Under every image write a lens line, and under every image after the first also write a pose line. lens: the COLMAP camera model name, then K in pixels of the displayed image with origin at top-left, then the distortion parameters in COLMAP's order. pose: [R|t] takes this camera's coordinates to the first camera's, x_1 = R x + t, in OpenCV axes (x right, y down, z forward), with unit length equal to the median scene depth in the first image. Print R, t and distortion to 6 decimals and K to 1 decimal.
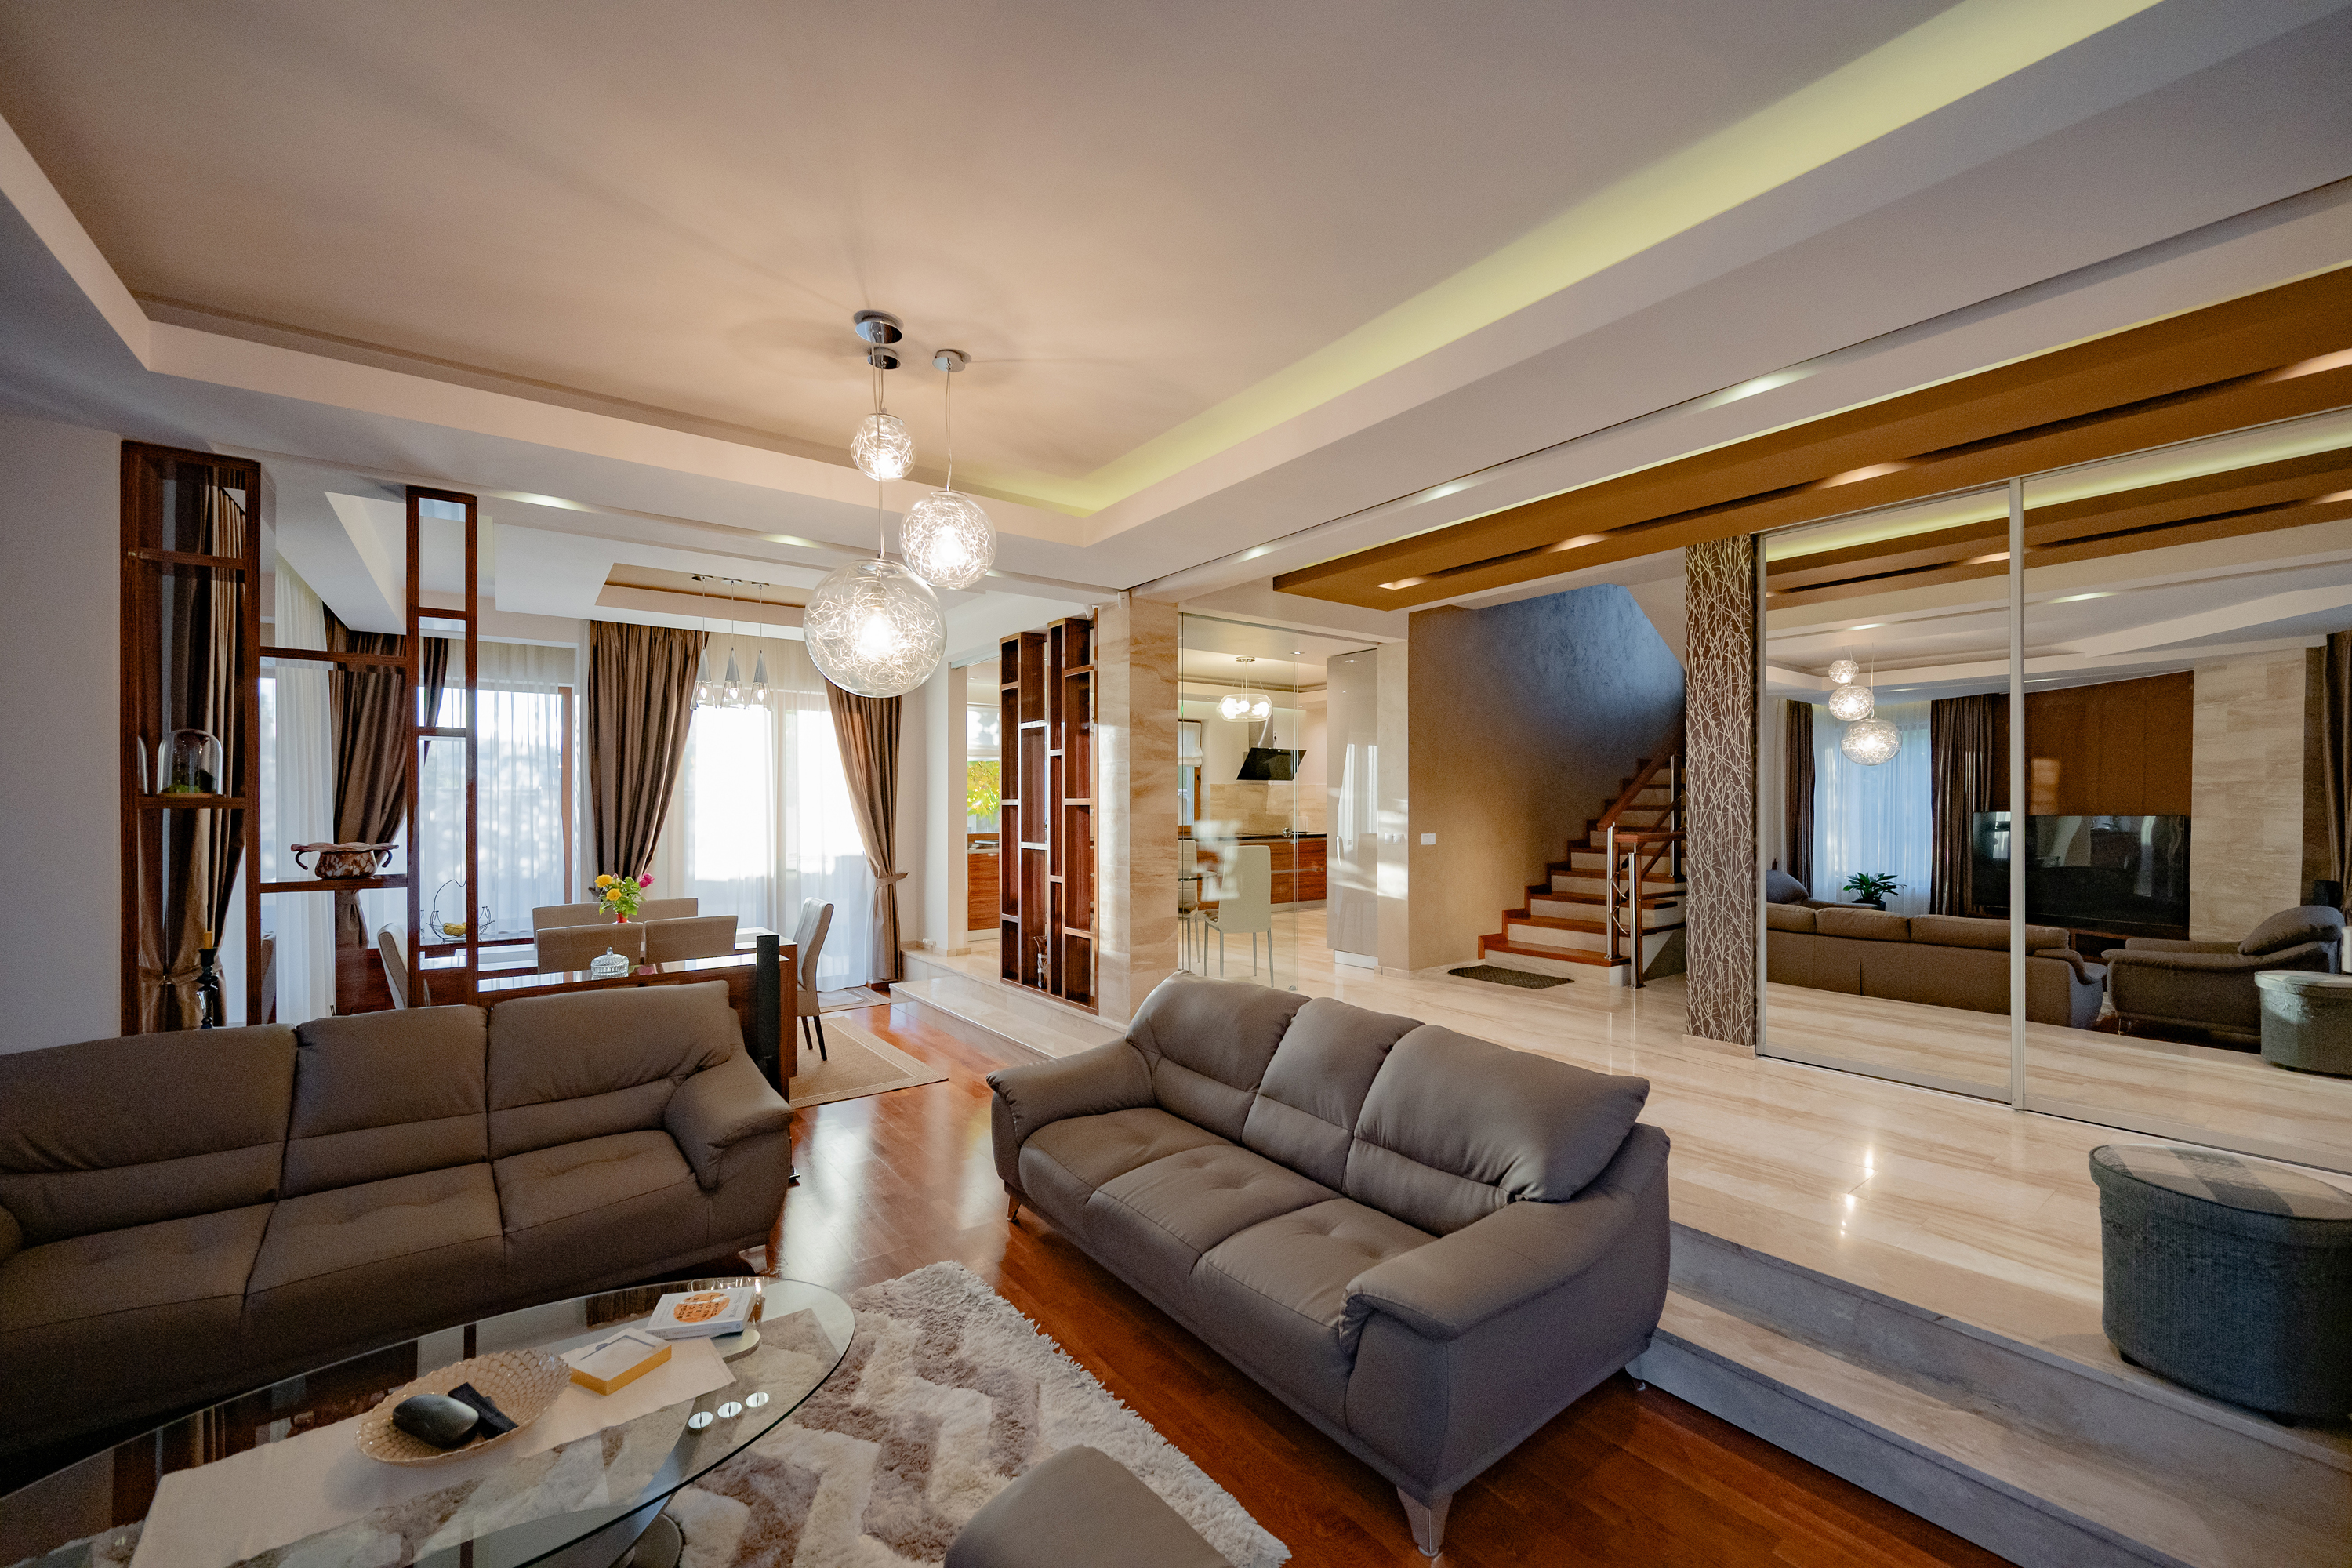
lens RADIAL K [[915.8, 0, 1168.7], [0, 915.8, 798.9], [0, 0, 1]] dist [-0.000979, -0.000392]
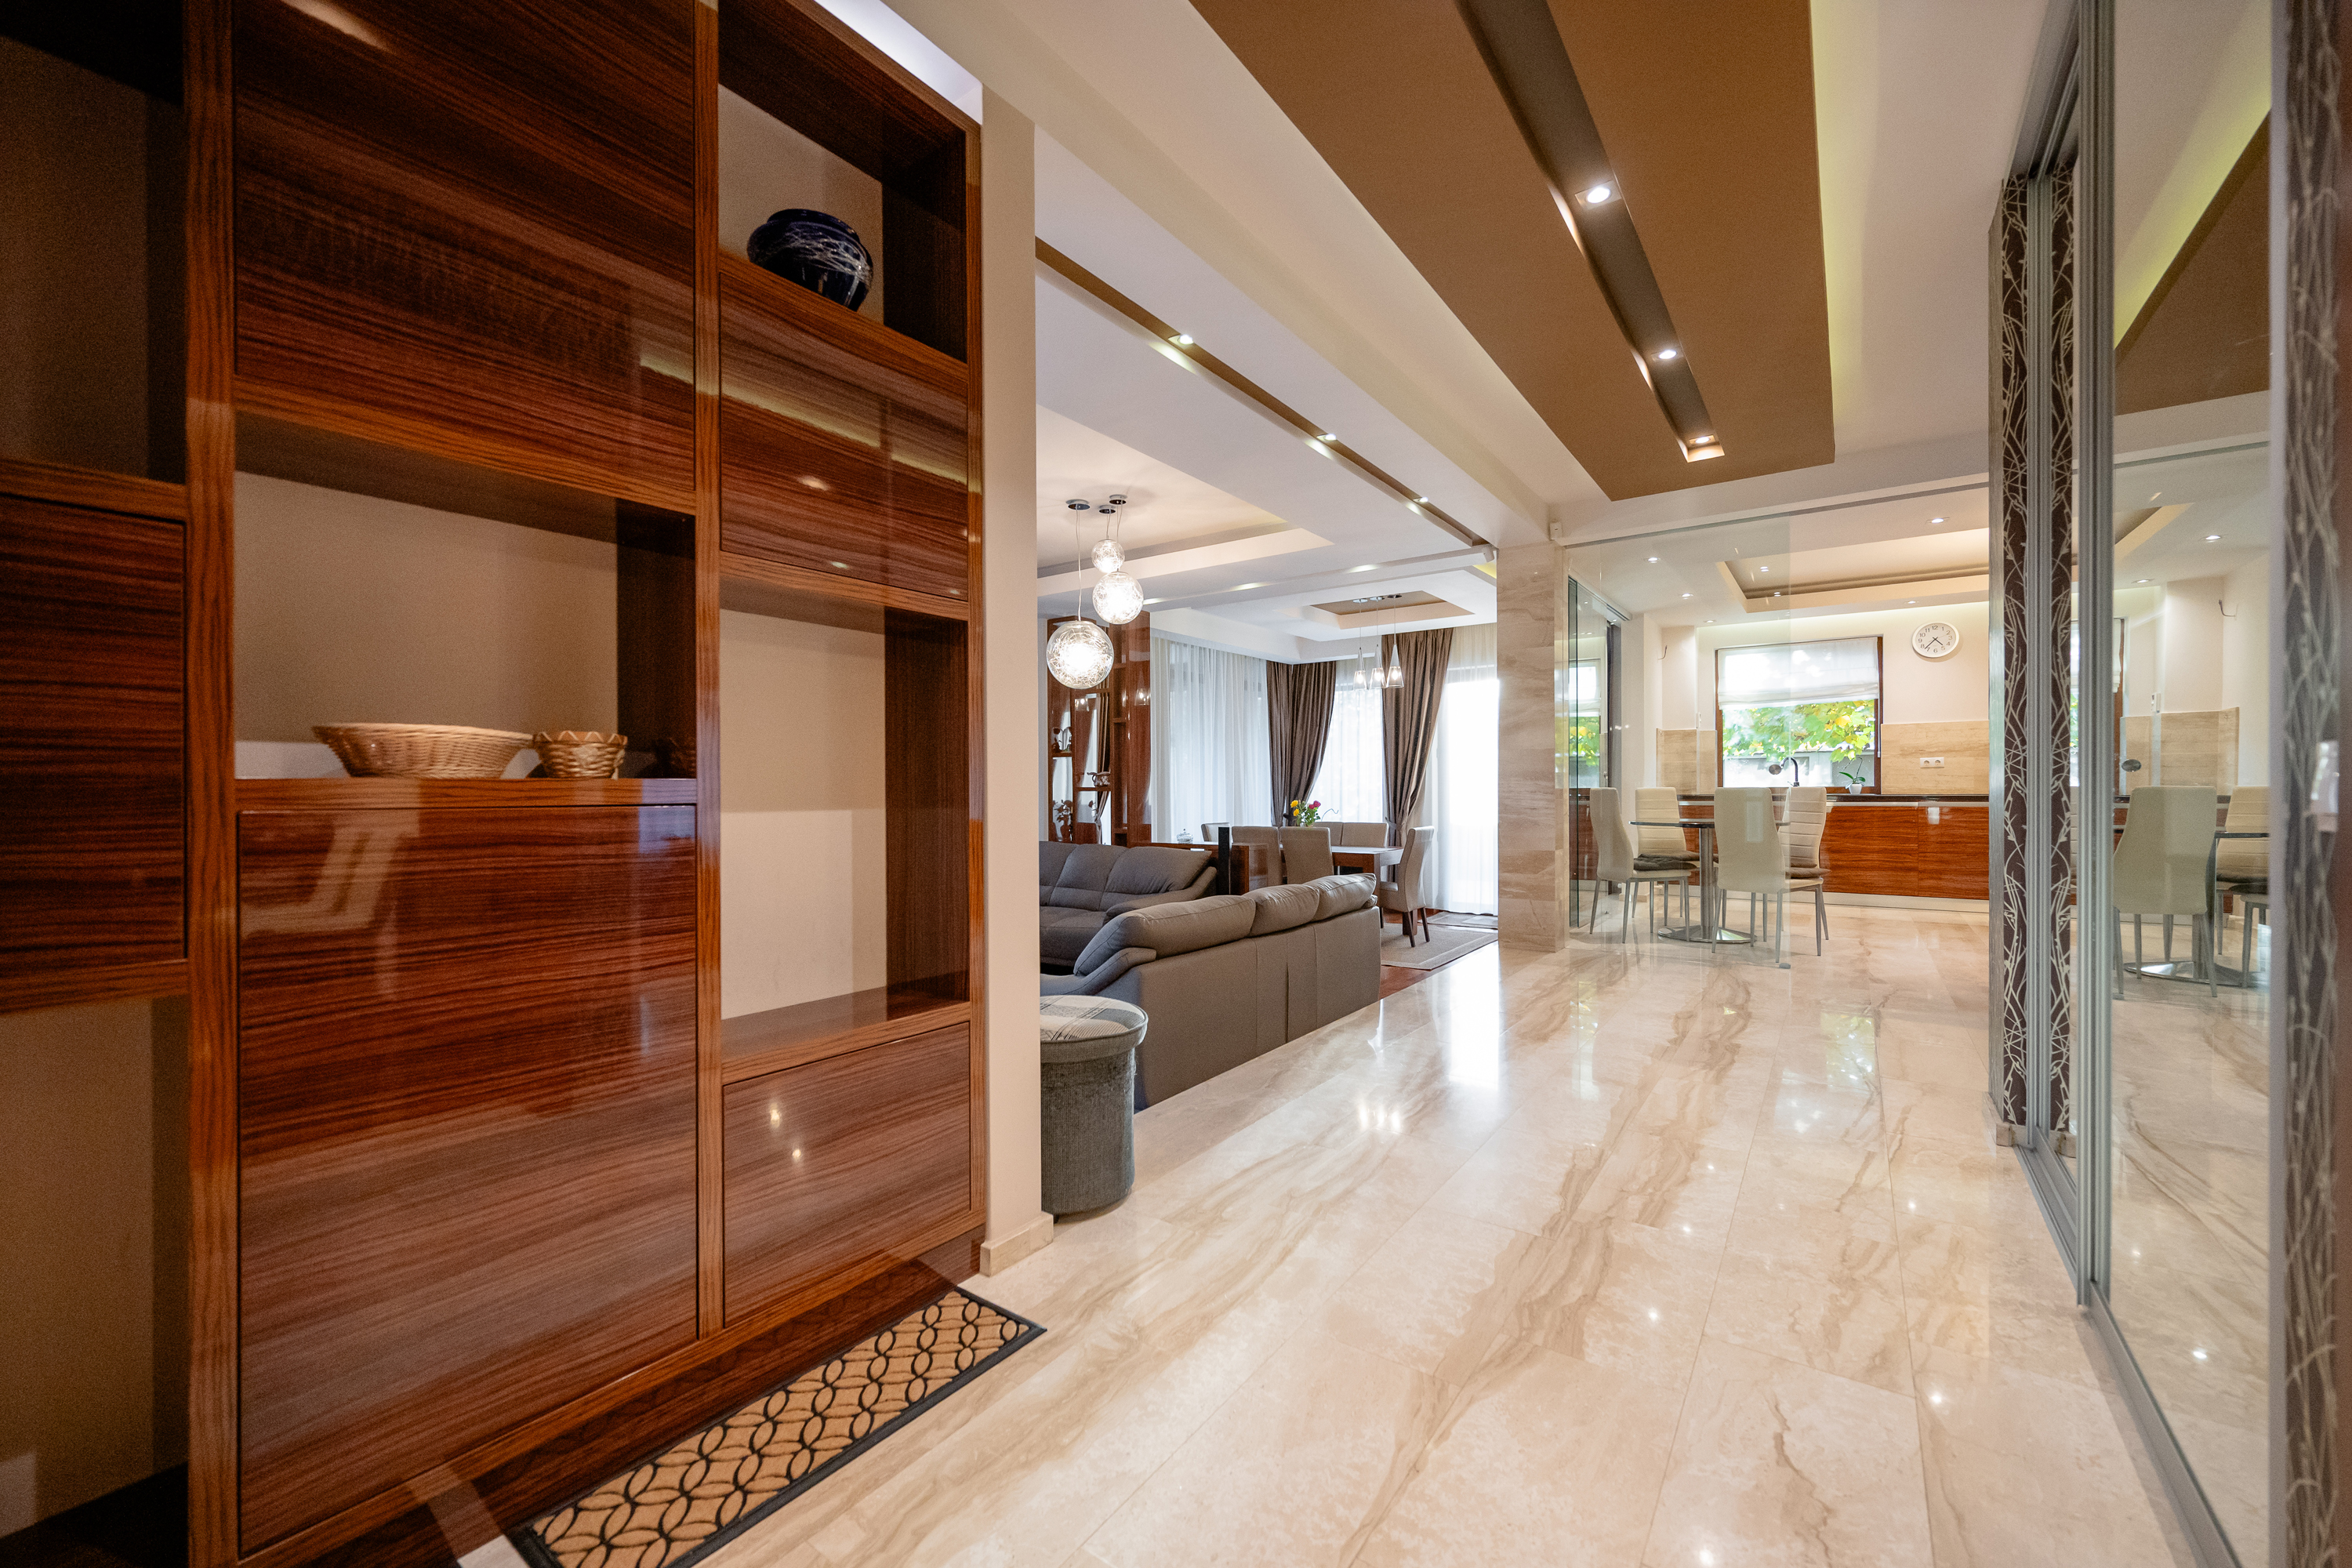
lens RADIAL K [[915.8, 0, 1196.2], [0, 915.8, 790.3], [0, 0, 1]] dist [-0.000979, -0.000392]
pose [[0.314832, 0.002798, -0.949143, 0.620704], [0.010852, 0.999920, 0.006547, 0.037210], [0.949085, -0.012361, 0.314777, 0.224360]]
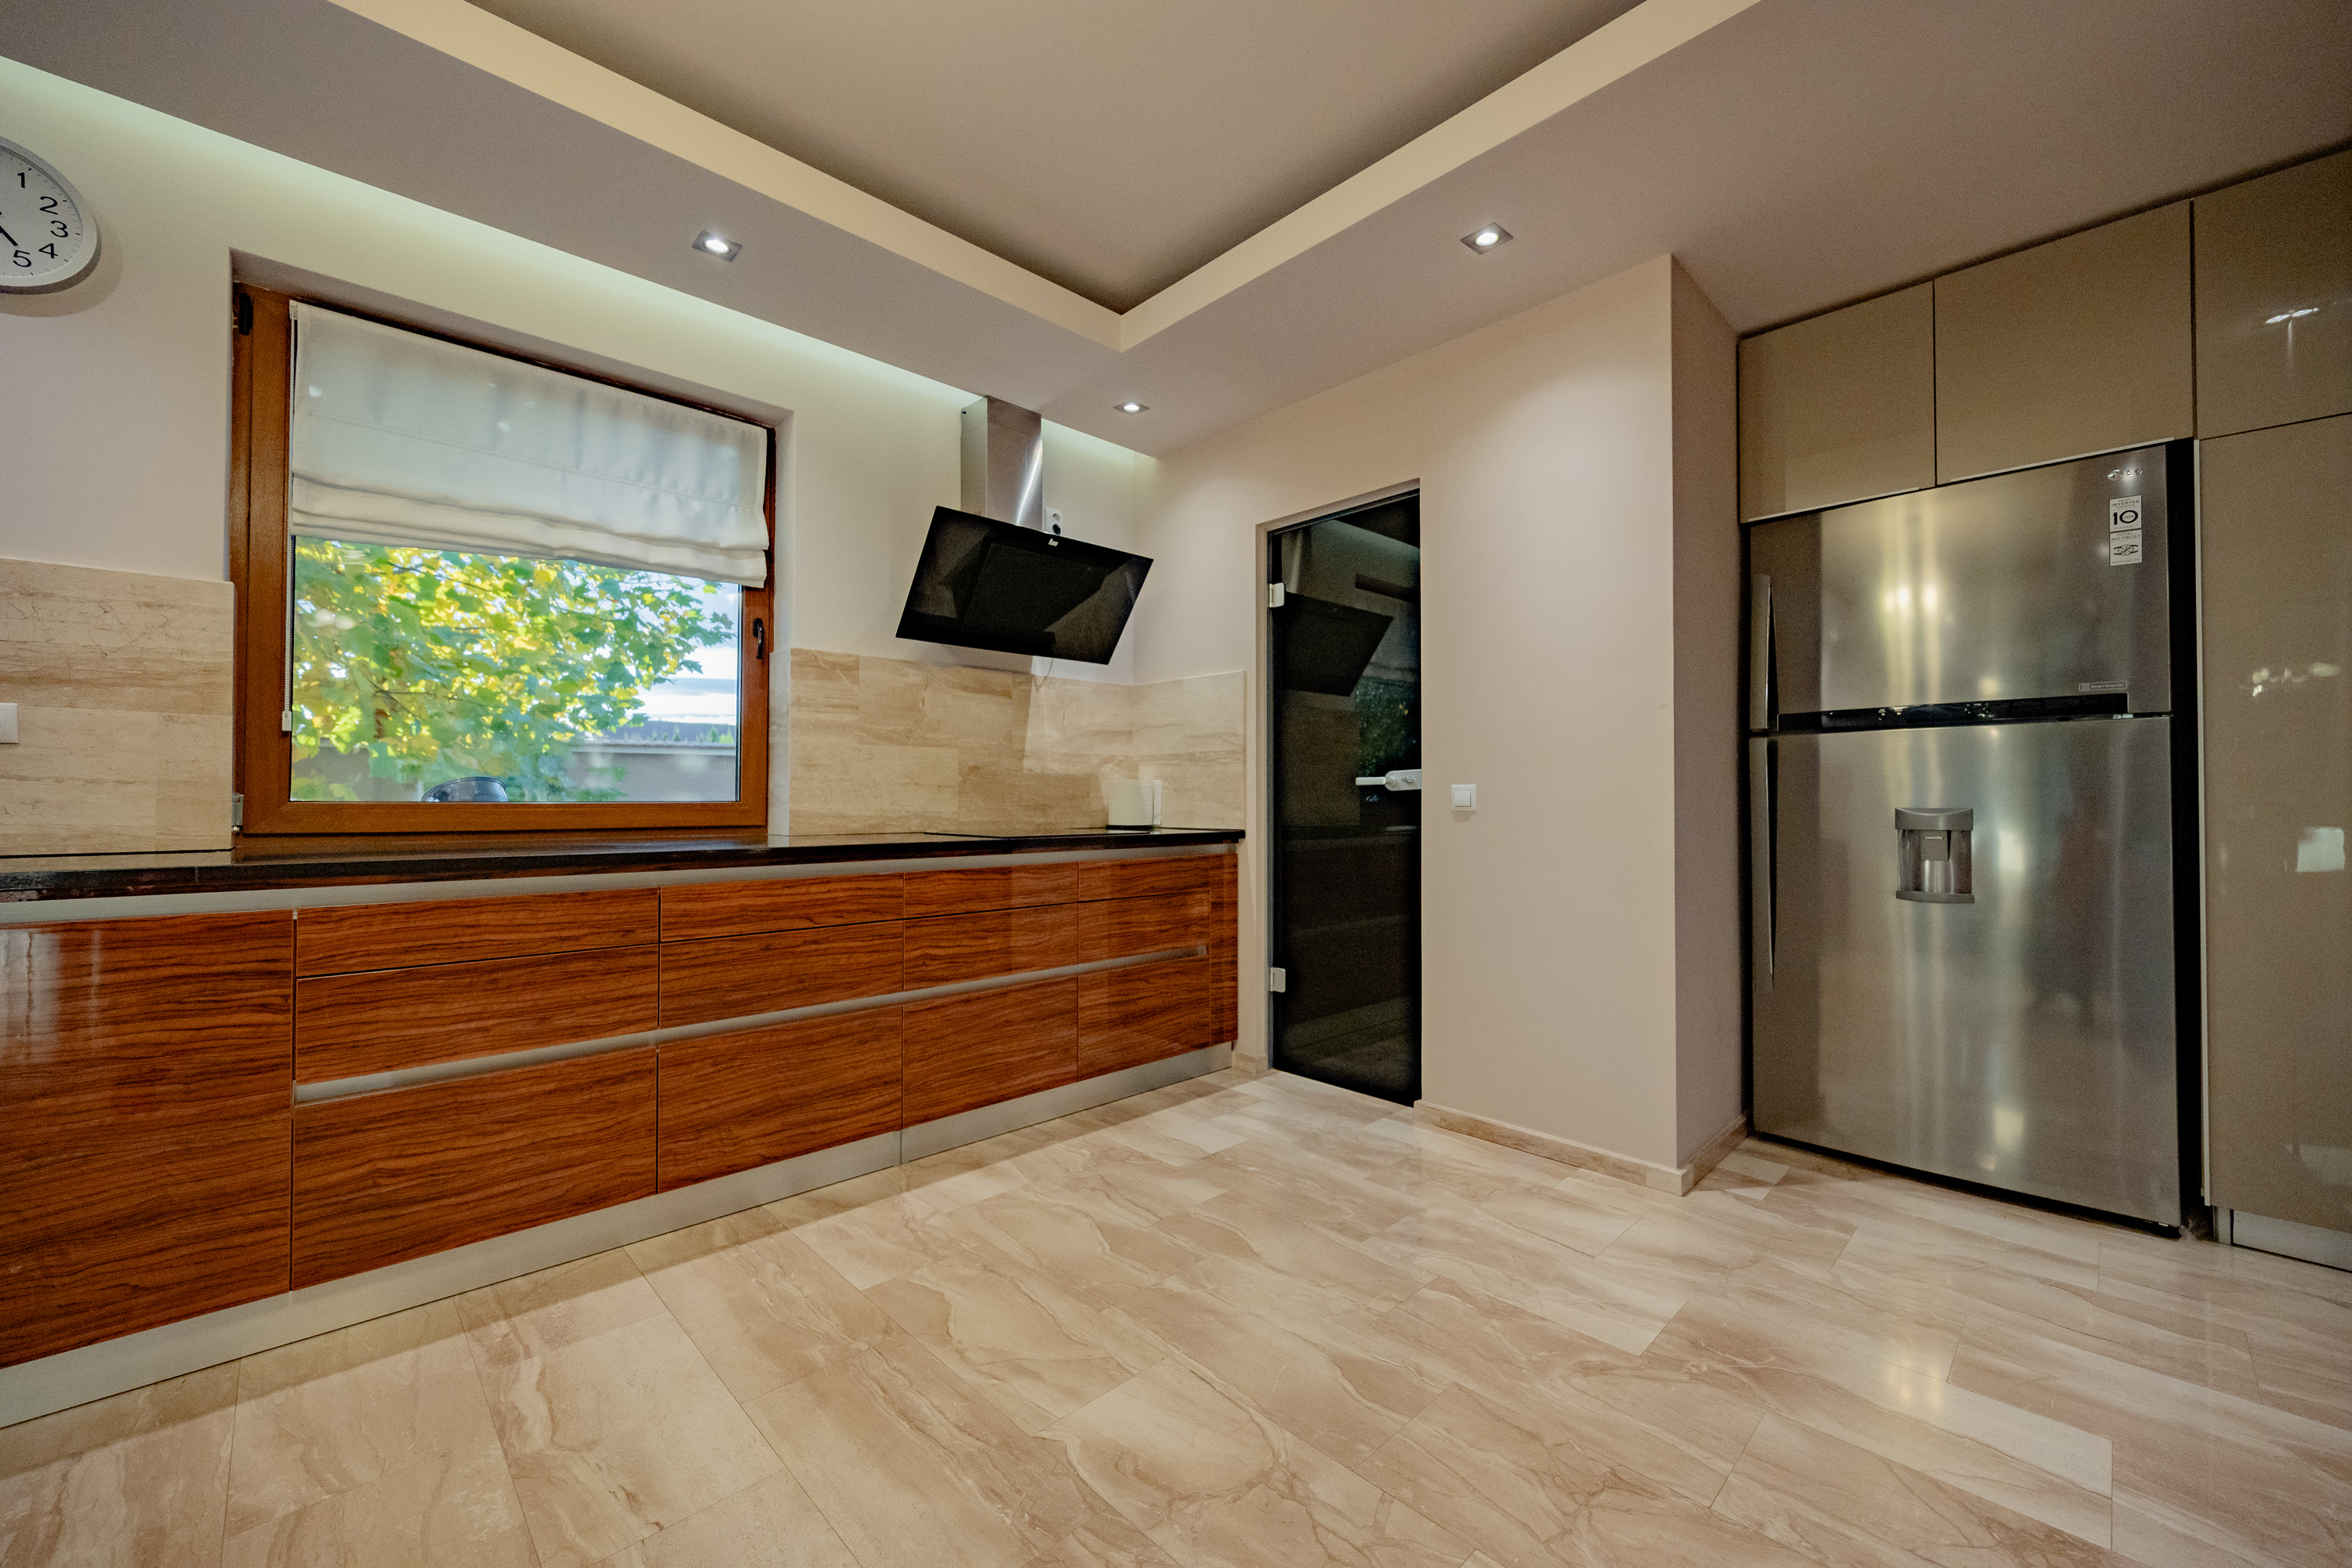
lens RADIAL K [[915.8, 0, 1185.3], [0, 915.8, 787.2], [0, 0, 1]] dist [-0.000979, -0.000392]
pose [[0.989615, 0.006441, 0.143600, 0.181396], [-0.005216, 0.999947, -0.008905, 0.039634], [-0.143649, 0.008064, 0.989596, 1.069503]]
